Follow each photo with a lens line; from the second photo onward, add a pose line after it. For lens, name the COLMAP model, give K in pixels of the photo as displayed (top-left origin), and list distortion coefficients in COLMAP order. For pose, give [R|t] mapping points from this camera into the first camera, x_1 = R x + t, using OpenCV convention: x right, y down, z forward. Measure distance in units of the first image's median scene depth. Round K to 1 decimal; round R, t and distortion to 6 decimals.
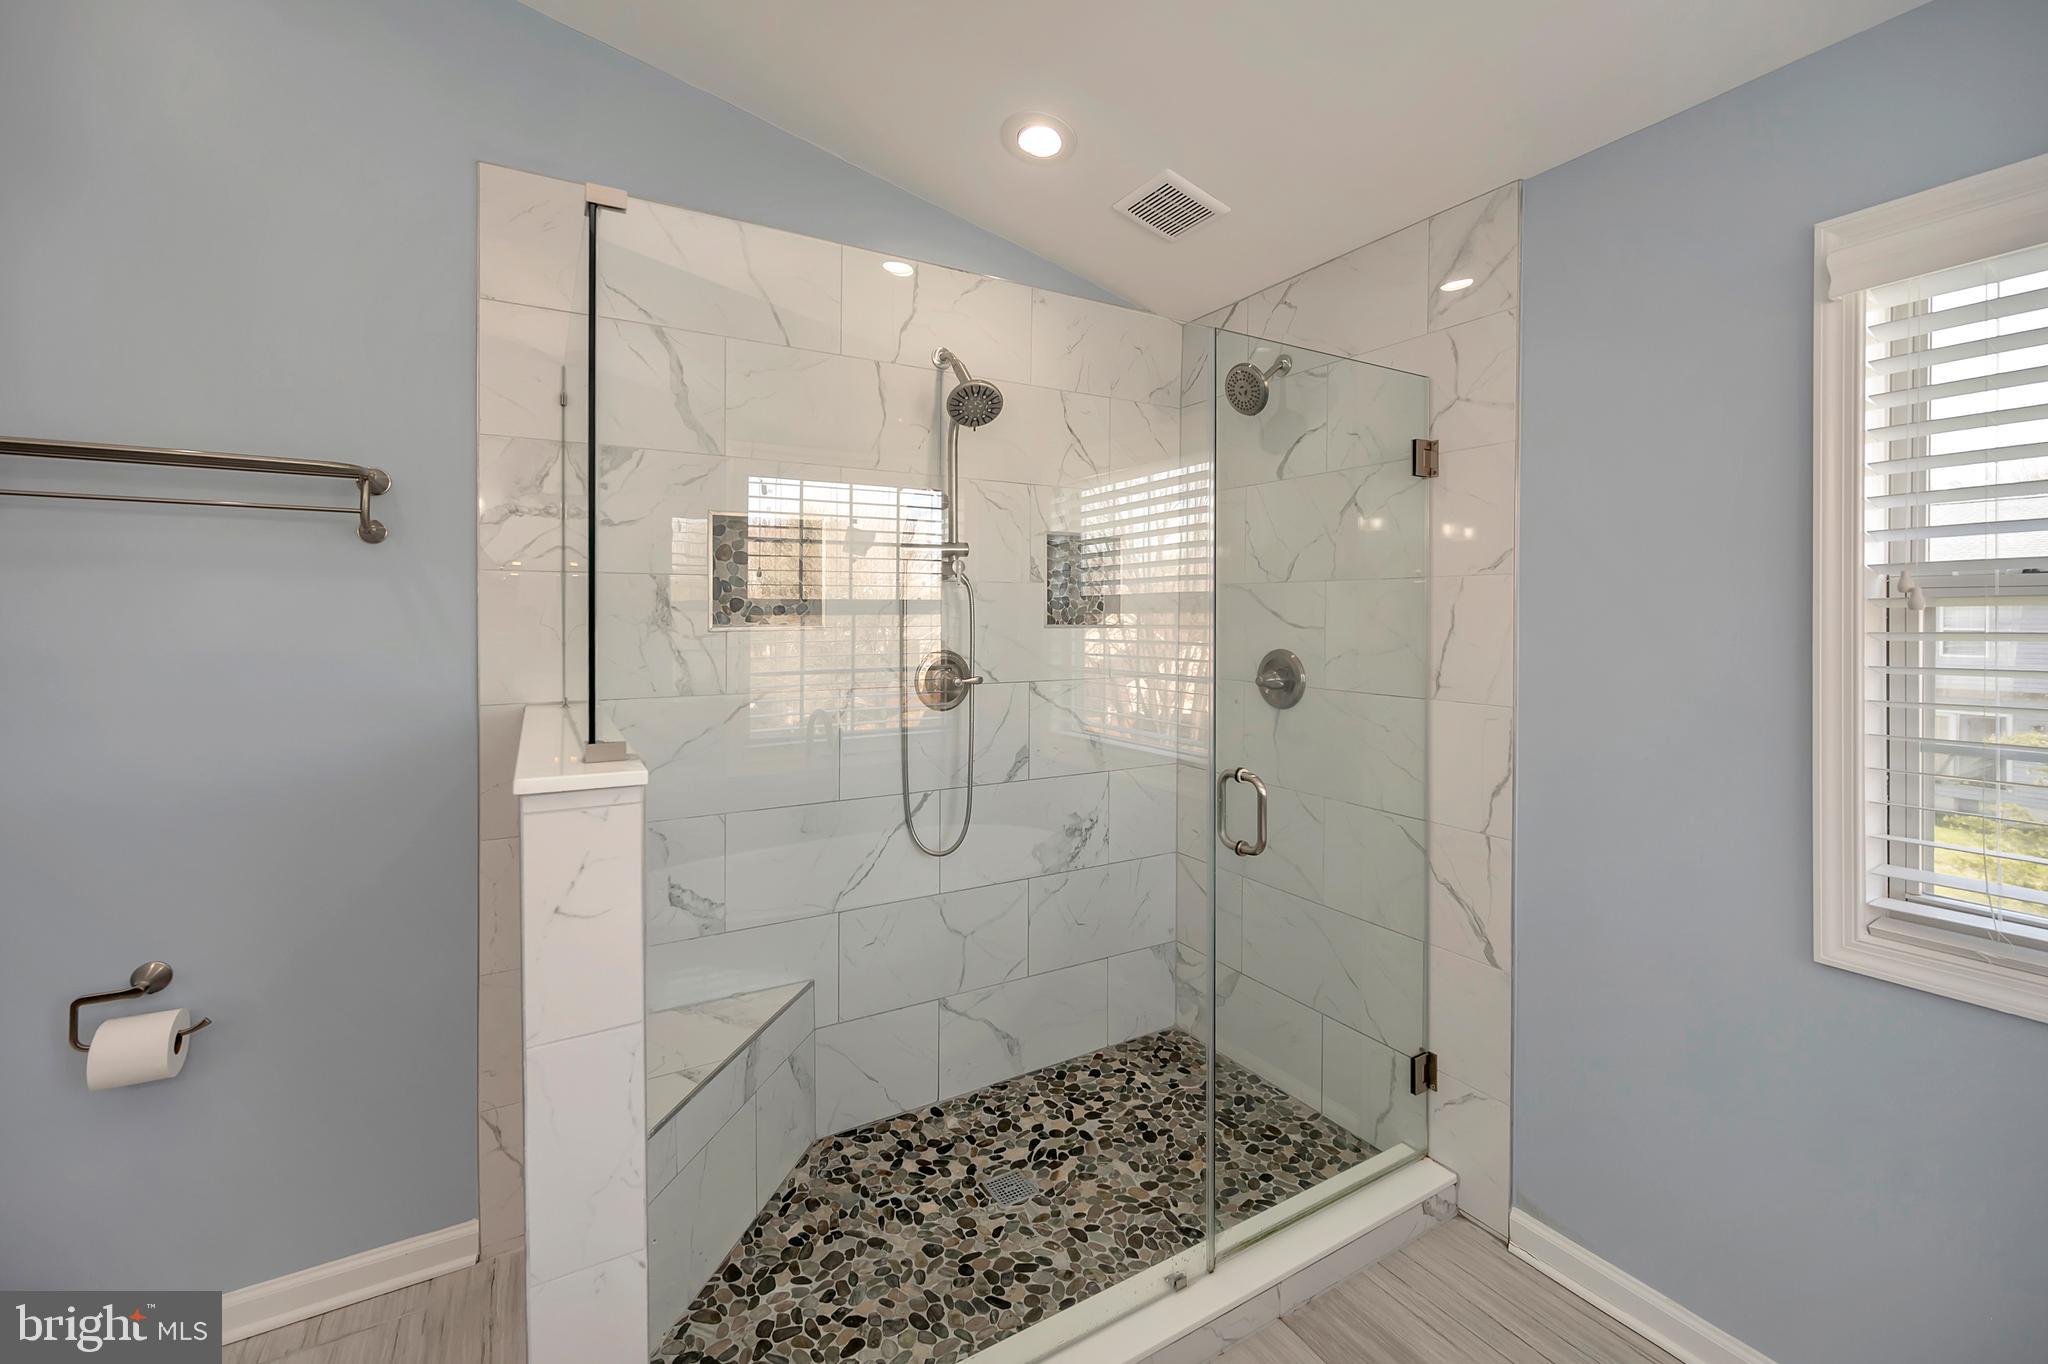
lens RADIAL K [[835.3, 0, 1022.8], [0, 835.3, 622.4], [0, 0, 1]] dist [-0.001438, -0.000090]
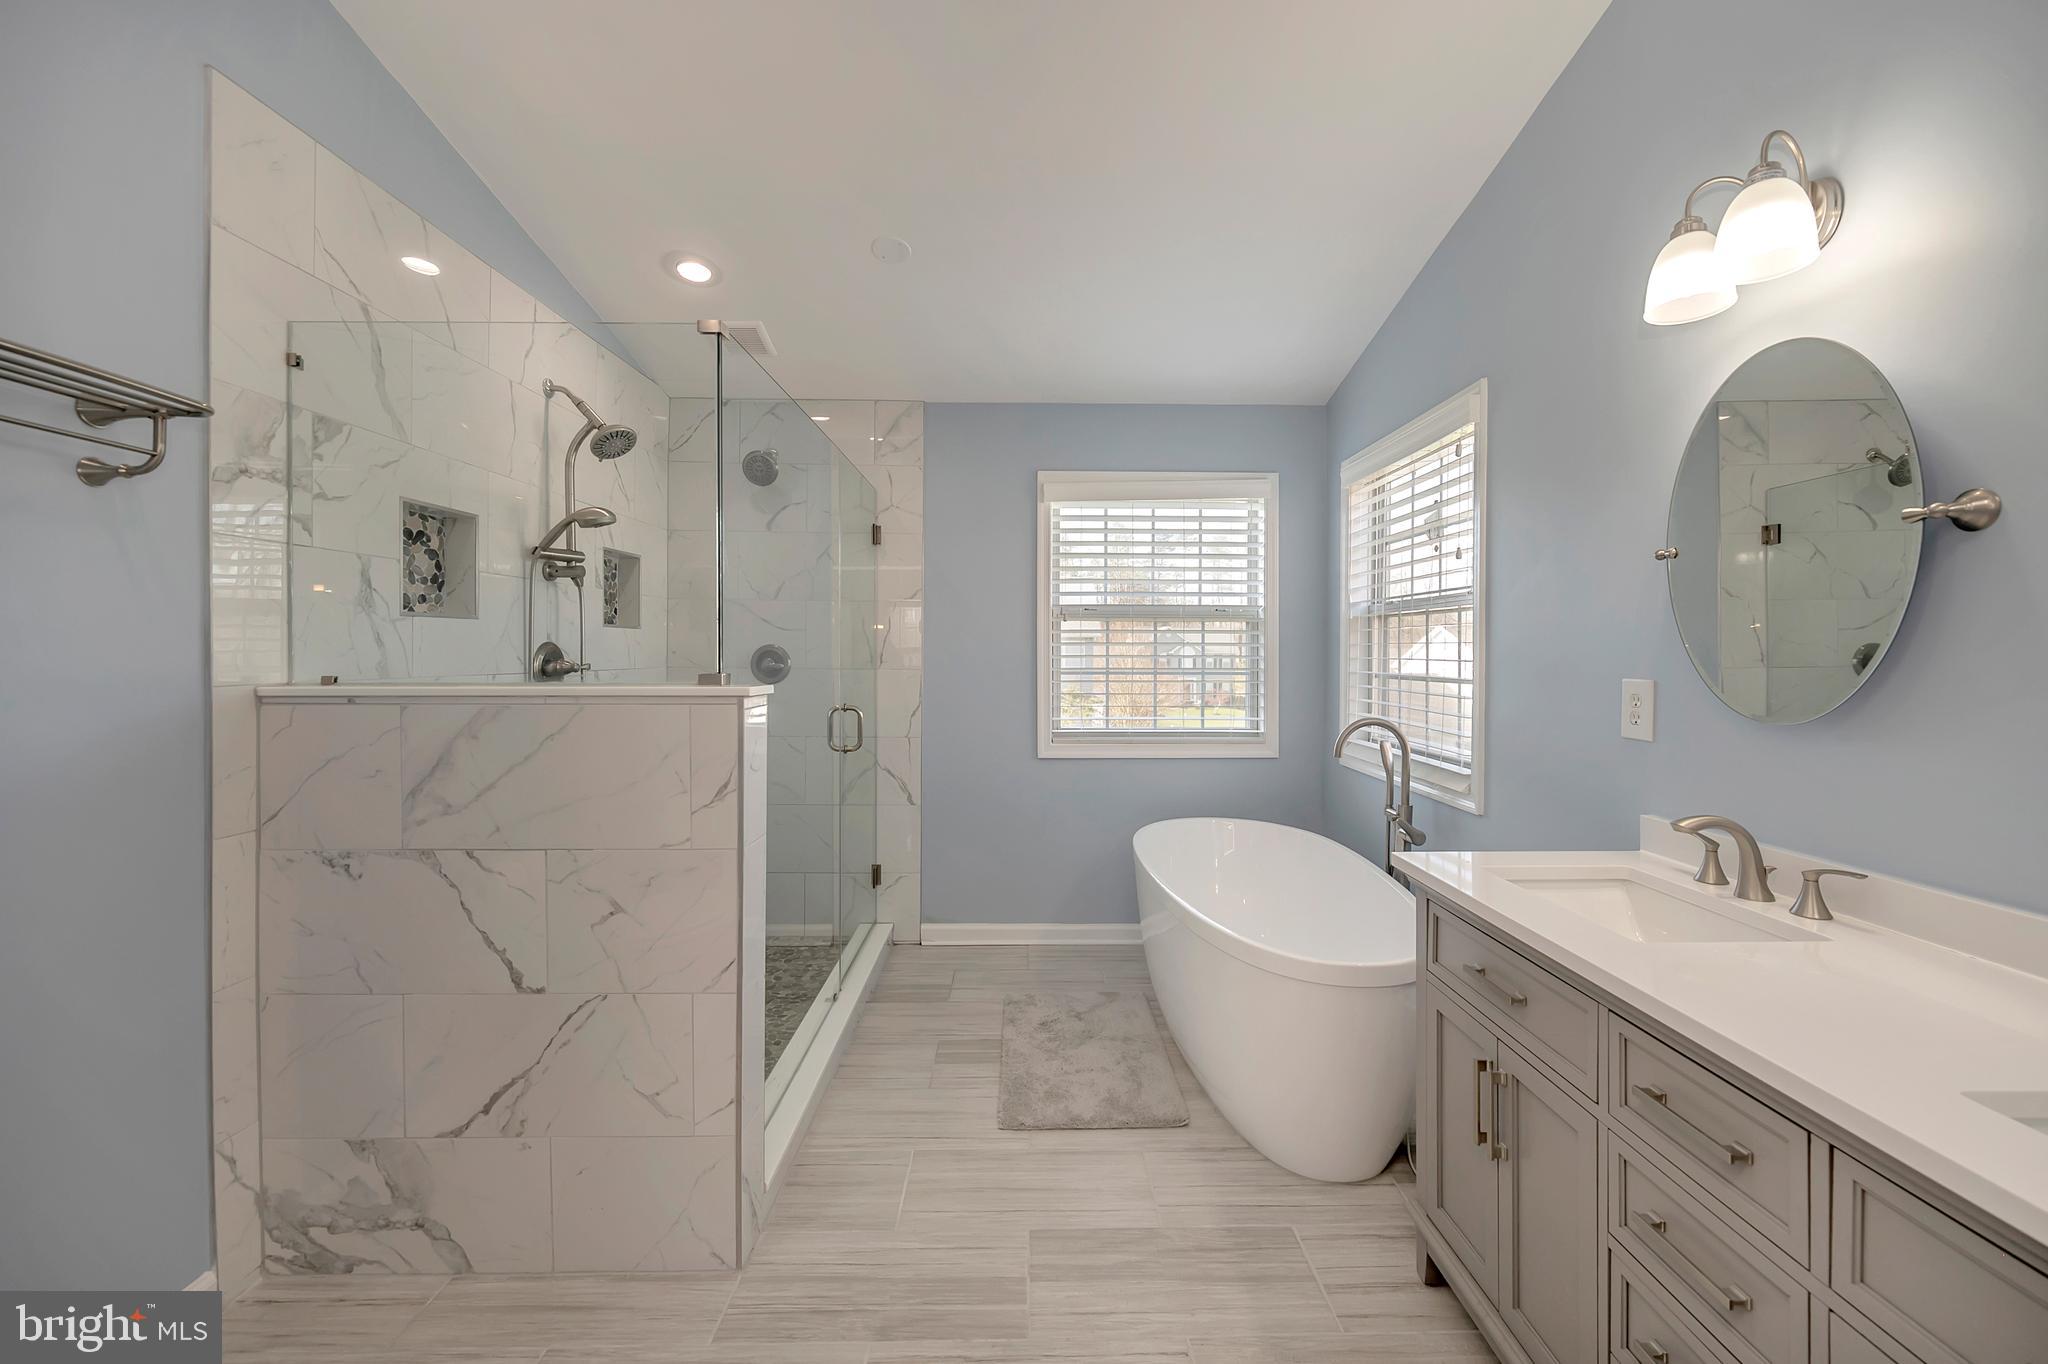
lens RADIAL K [[834.1, 0, 1025.1], [0, 834.1, 657.3], [0, 0, 1]] dist [0.000350, 0.000123]
pose [[0.496456, -0.003222, 0.868056, -0.961086], [0.000711, 0.999994, 0.003305, 0.064613], [-0.868062, -0.001023, 0.496455, -0.178226]]
